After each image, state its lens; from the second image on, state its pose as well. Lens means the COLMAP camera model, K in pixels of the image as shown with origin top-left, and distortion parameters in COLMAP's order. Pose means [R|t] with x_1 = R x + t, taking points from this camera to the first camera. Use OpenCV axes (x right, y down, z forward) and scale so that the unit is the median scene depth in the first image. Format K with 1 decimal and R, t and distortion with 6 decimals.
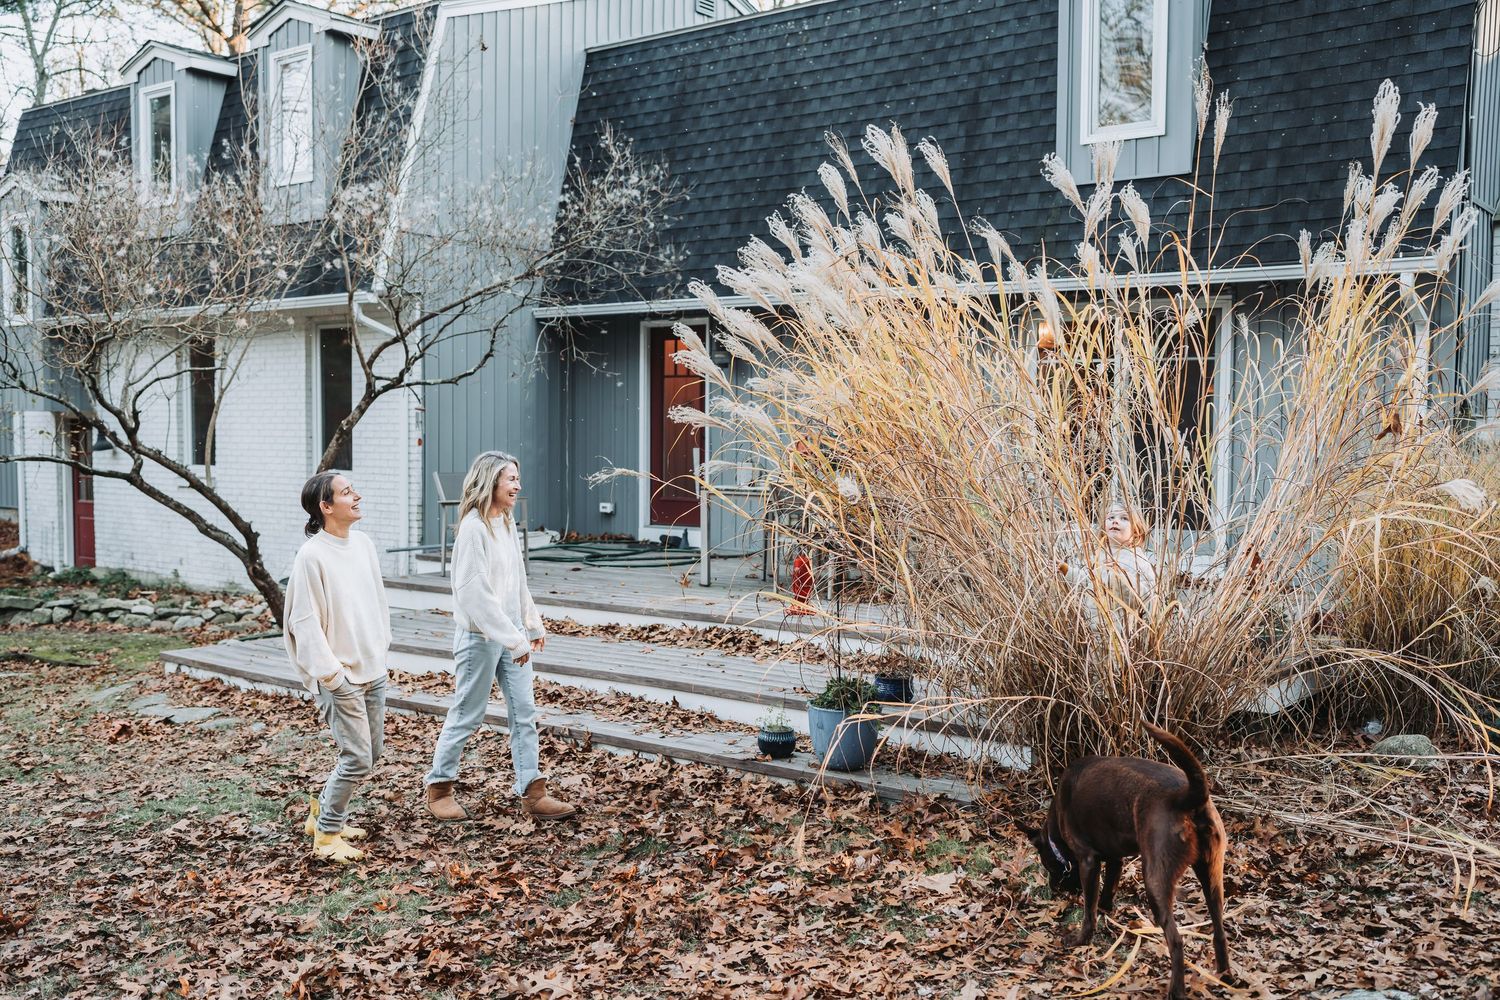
lens RADIAL K [[1369.7, 0, 750.0], [0, 1369.7, 500.0], [0, 0, 1]] dist [0.008129, 0.009000]
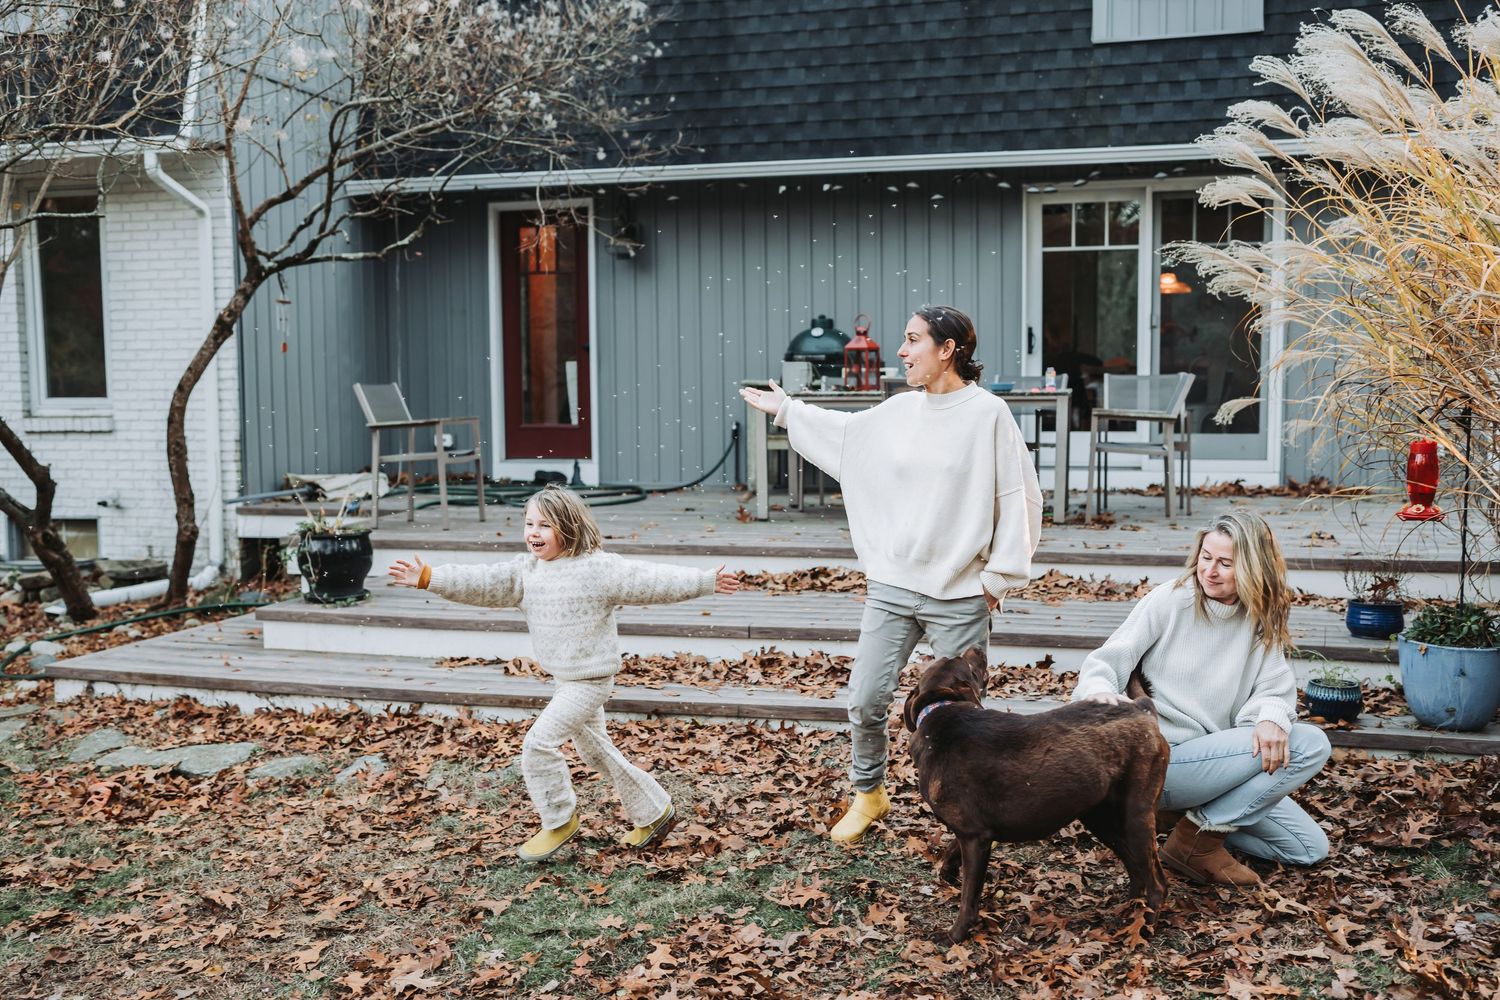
lens RADIAL K [[1369.7, 0, 750.0], [0, 1369.7, 500.0], [0, 0, 1]] dist [0.008129, 0.009000]
pose [[0.927914, -0.045551, 0.370001, -0.295978], [0.033033, 0.998649, 0.040102, 0.017415], [-0.371328, -0.024989, 0.928165, 0.248766]]
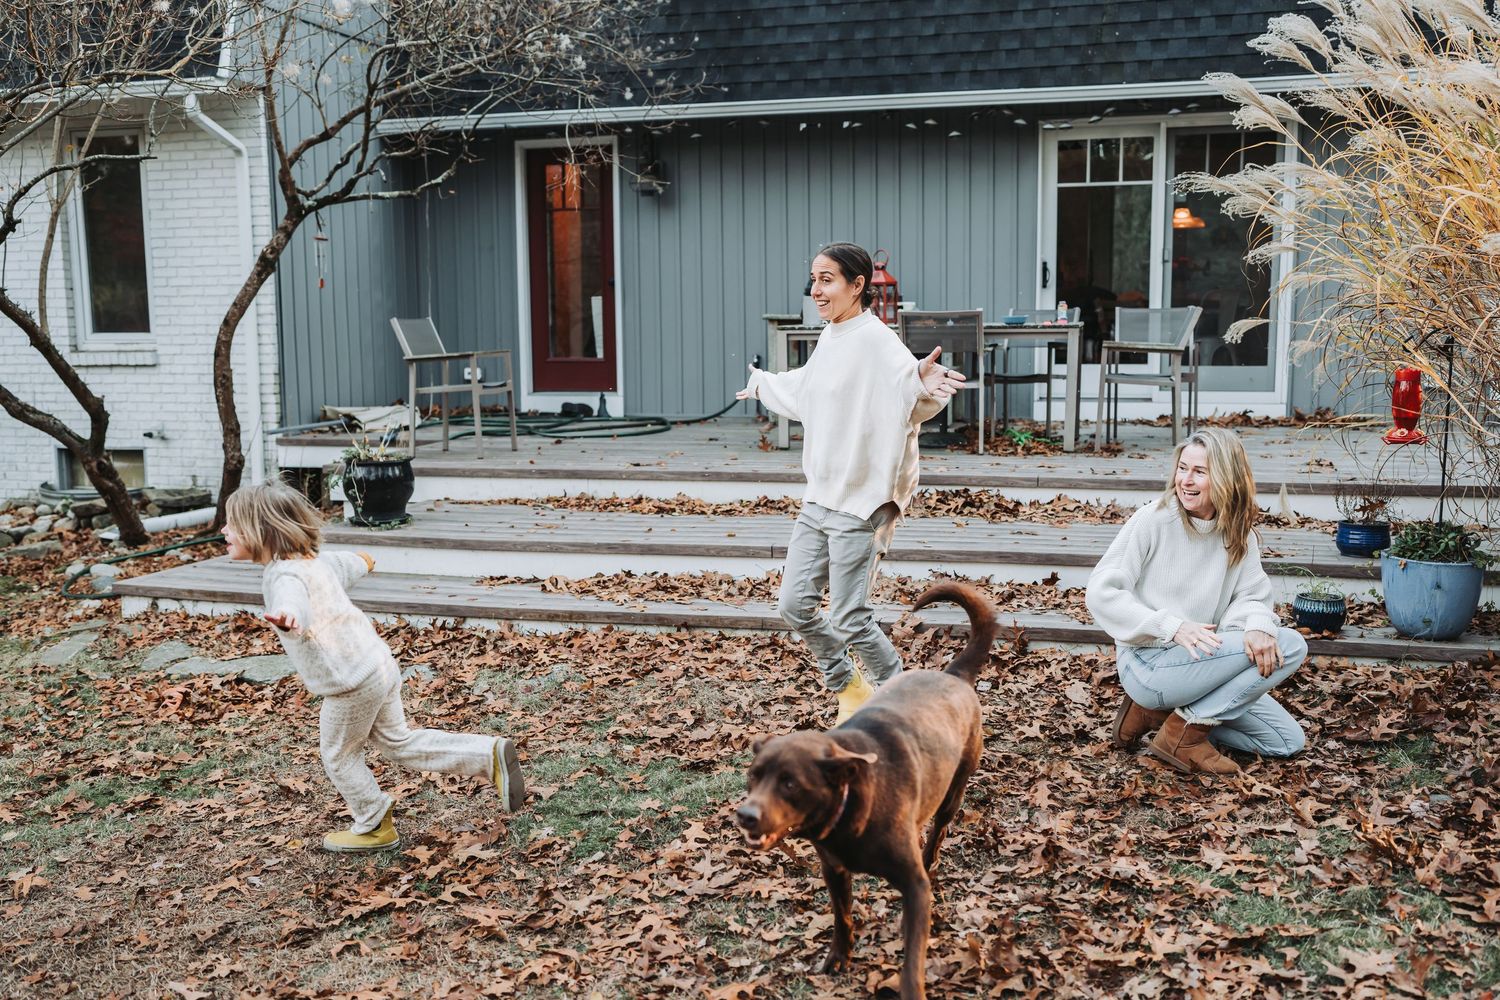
lens RADIAL K [[1366.6, 0, 750.0], [0, 1366.6, 500.0], [0, 0, 1]] dist [0.003228, -0.008924]
pose [[0.932872, -0.062640, 0.354720, -0.307223], [0.034066, 0.995692, 0.086241, 0.019573], [-0.358593, -0.068367, 0.930987, 0.224962]]
